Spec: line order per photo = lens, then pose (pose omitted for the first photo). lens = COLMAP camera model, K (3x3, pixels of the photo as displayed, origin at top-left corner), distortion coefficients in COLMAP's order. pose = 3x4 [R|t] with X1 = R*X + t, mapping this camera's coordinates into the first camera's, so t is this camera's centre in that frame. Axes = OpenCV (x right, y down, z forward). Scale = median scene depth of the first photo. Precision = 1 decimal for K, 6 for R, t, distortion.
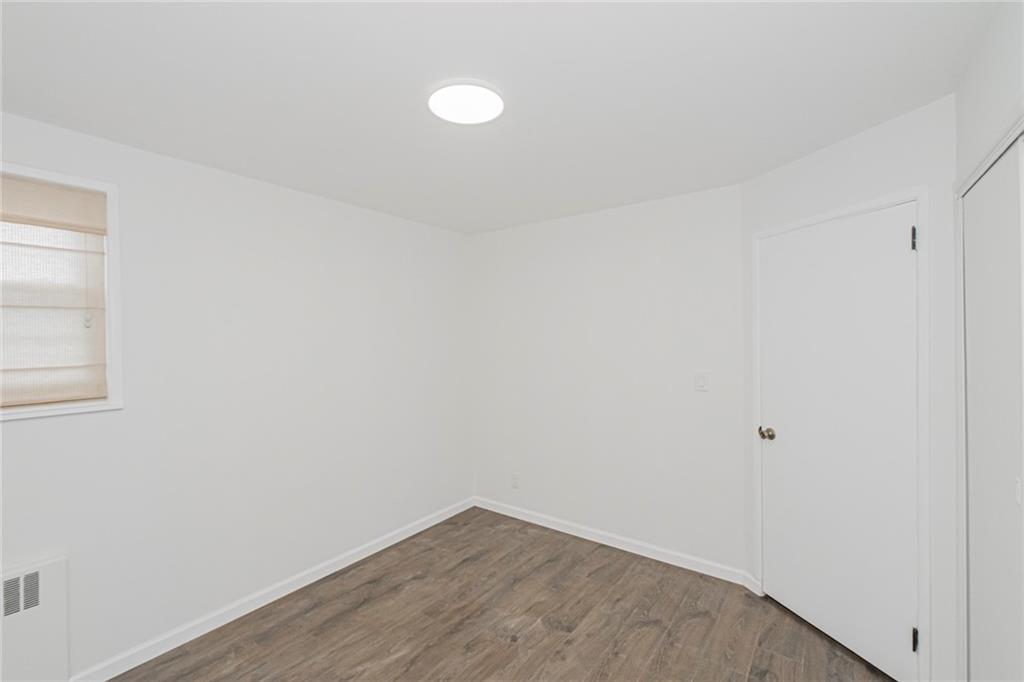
lens RADIAL K [[441.6, 0, 512.3], [0, 441.6, 338.6], [0, 0, 1]] dist [-0.003645, 0.000287]
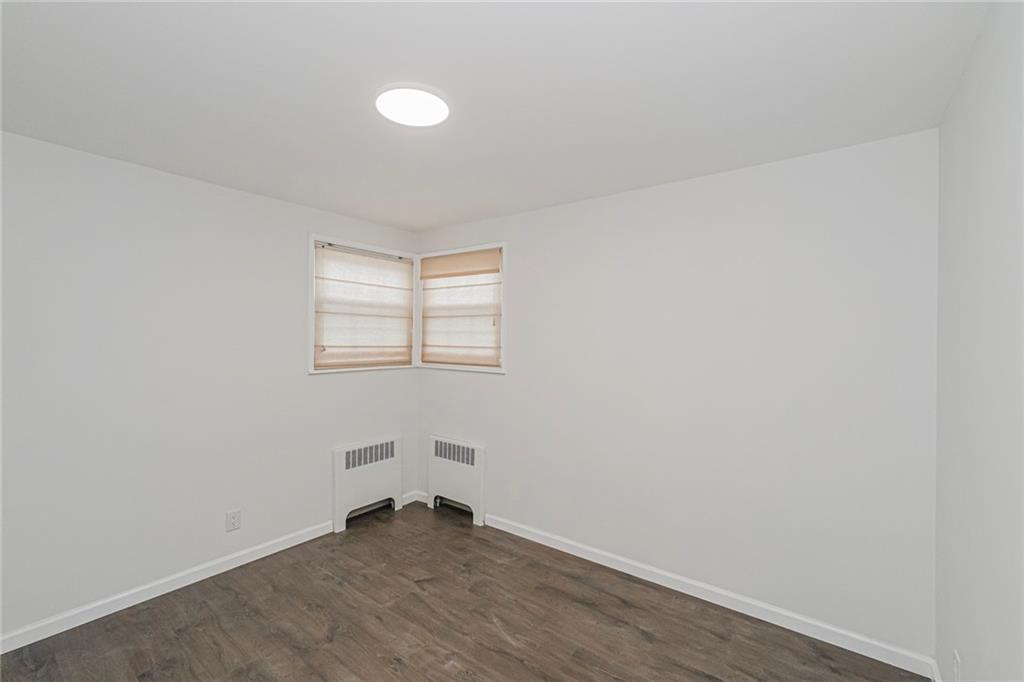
lens RADIAL K [[441.6, 0, 512.2], [0, 441.6, 336.7], [0, 0, 1]] dist [-0.003645, 0.000287]
pose [[-0.015751, 0.012362, -0.999800, 0.685352], [-0.009837, 0.999873, 0.012518, -0.002754], [0.999828, 0.010032, -0.015628, 0.913045]]
